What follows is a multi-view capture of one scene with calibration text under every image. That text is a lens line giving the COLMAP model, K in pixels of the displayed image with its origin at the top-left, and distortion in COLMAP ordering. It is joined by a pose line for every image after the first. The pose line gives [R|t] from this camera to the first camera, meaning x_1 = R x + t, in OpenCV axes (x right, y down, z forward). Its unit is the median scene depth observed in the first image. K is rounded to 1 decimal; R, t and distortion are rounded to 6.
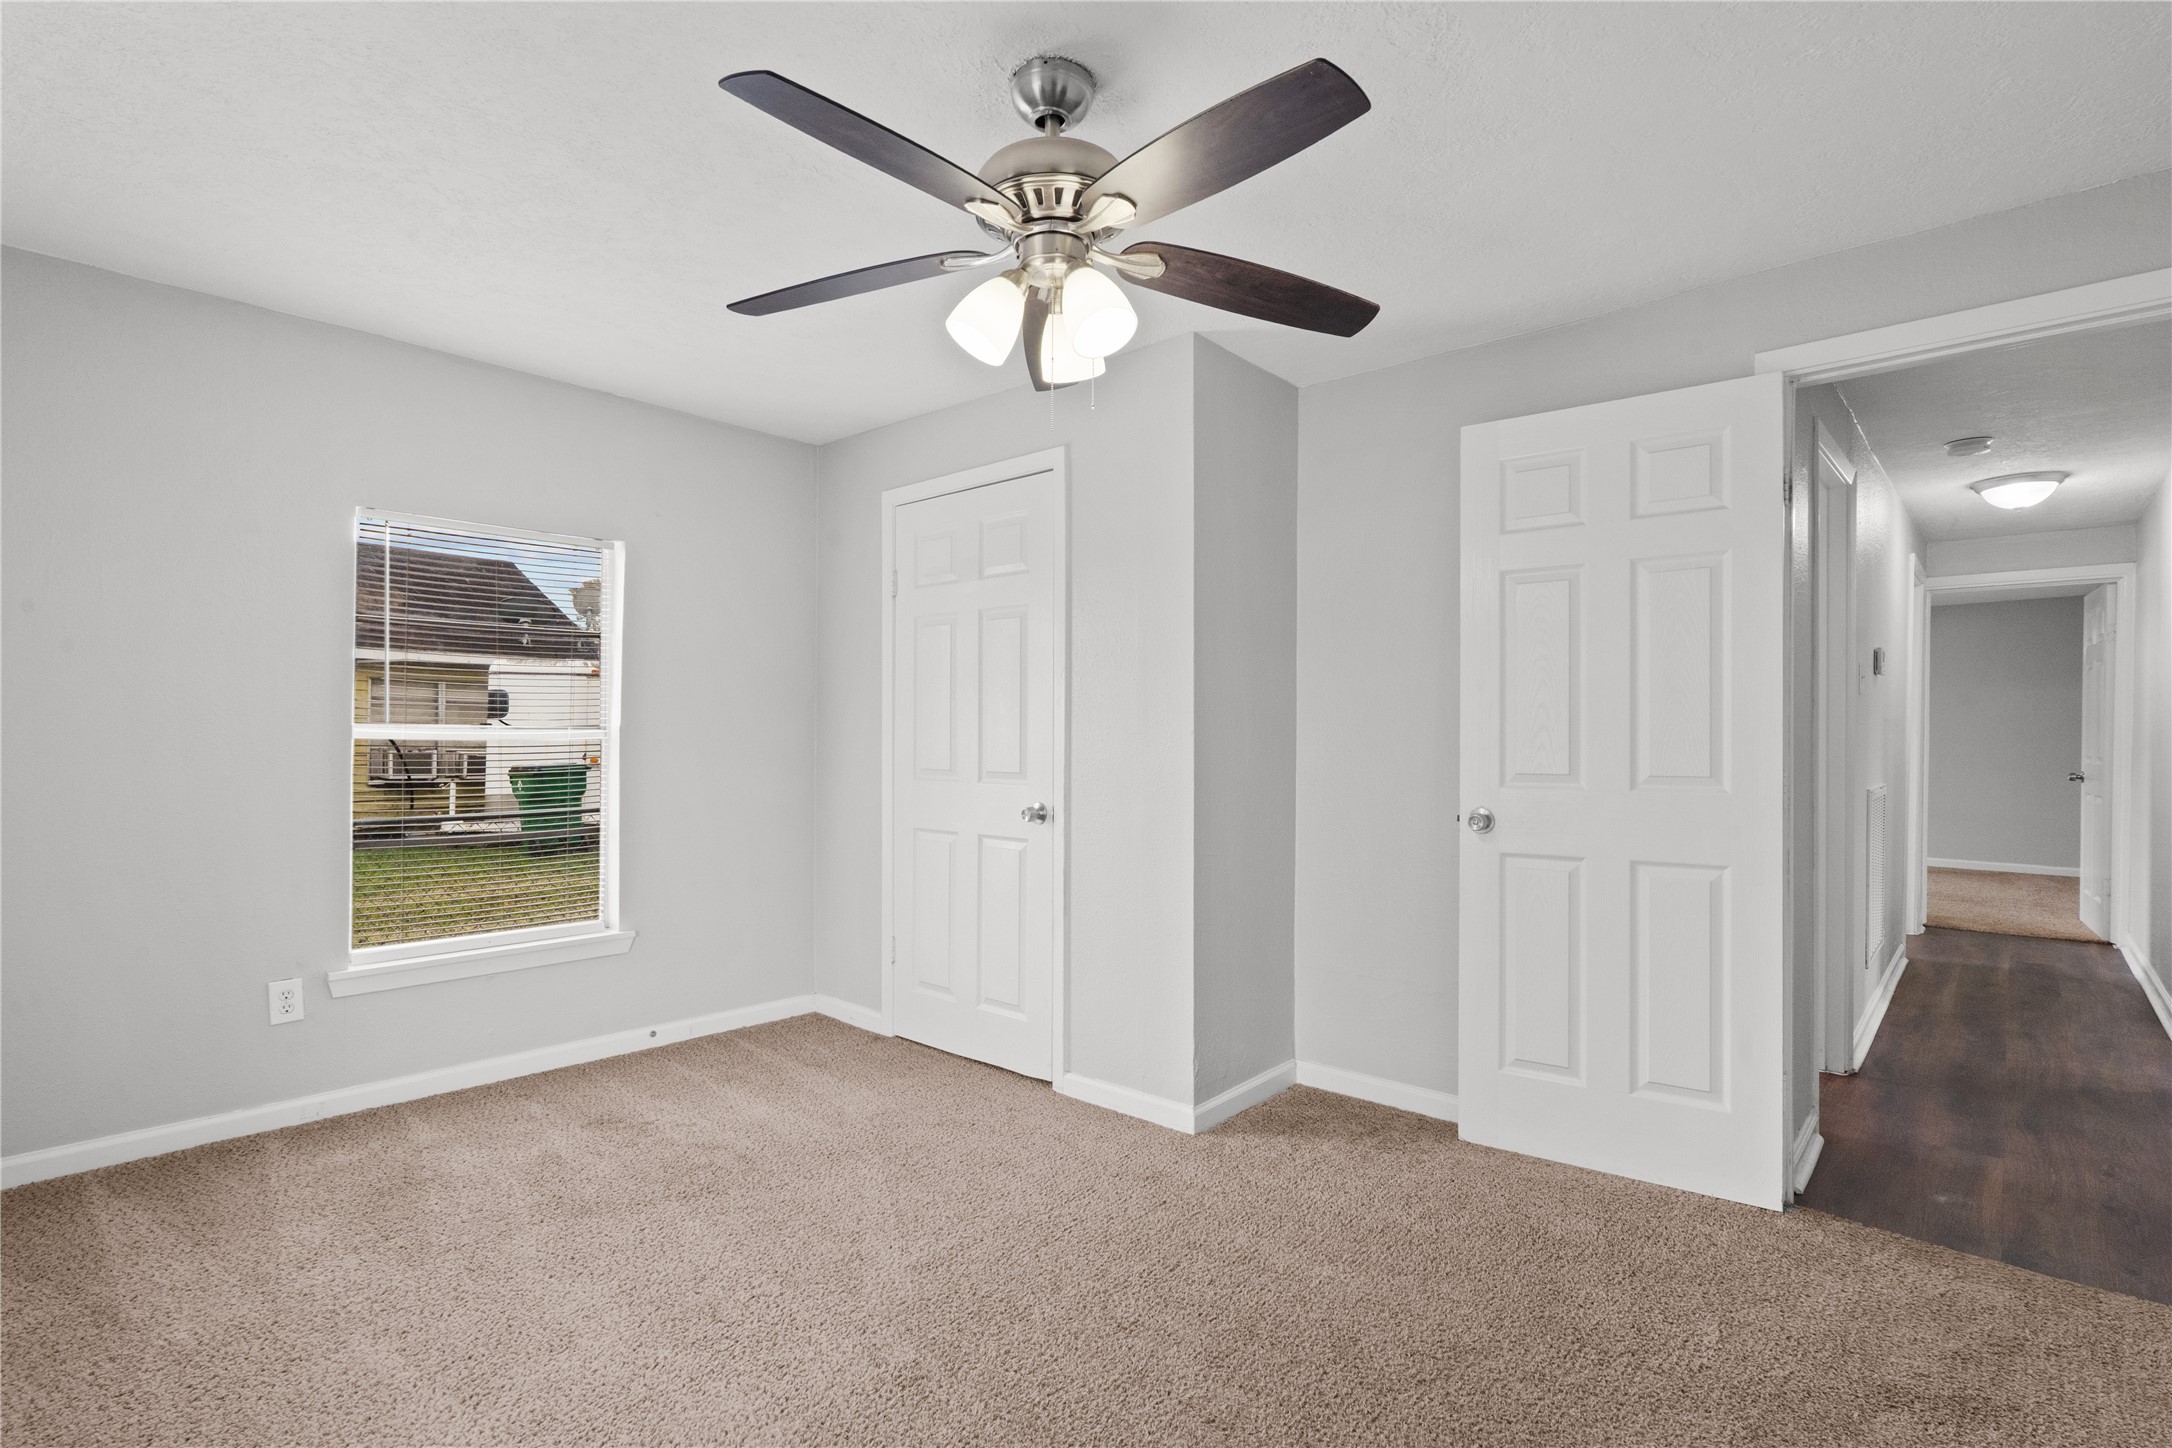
lens RADIAL K [[1020.4, 0, 1086.0], [0, 1020.4, 724.0], [0, 0, 1]] dist [-0.001144, -0.000247]
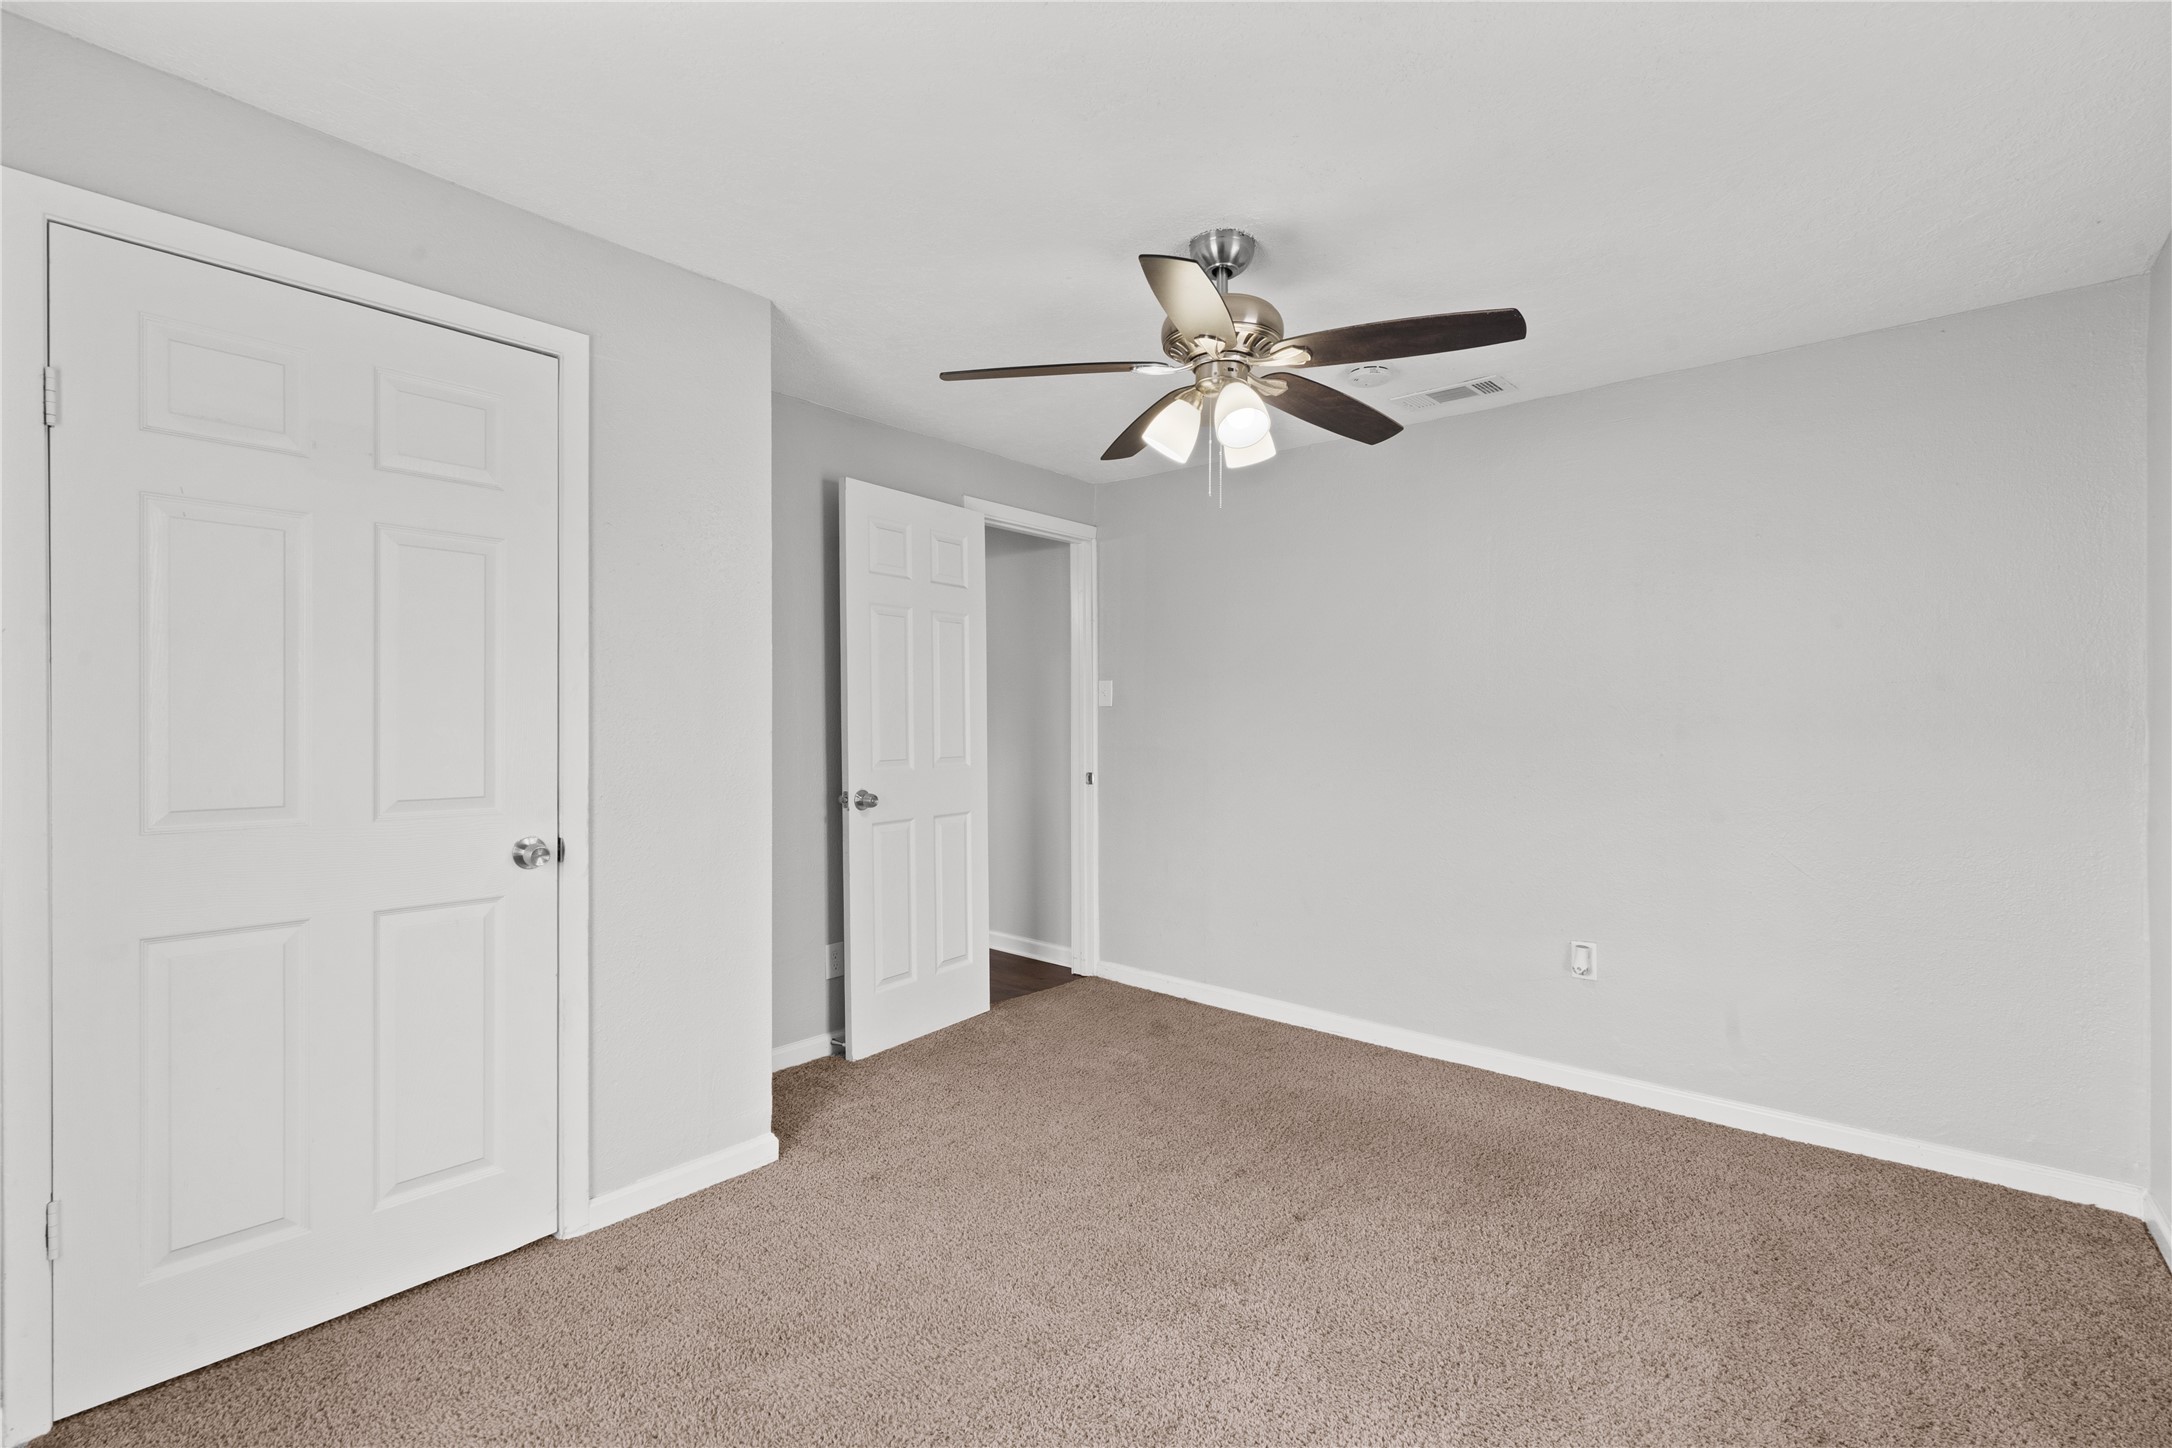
lens RADIAL K [[1020.4, 0, 1086.0], [0, 1020.4, 724.0], [0, 0, 1]] dist [-0.001144, -0.000247]
pose [[-0.039135, 0.000168, 0.999234, -0.859878], [-0.005022, 0.999987, -0.000365, 0.000680], [-0.999221, -0.005033, -0.039134, 0.765640]]
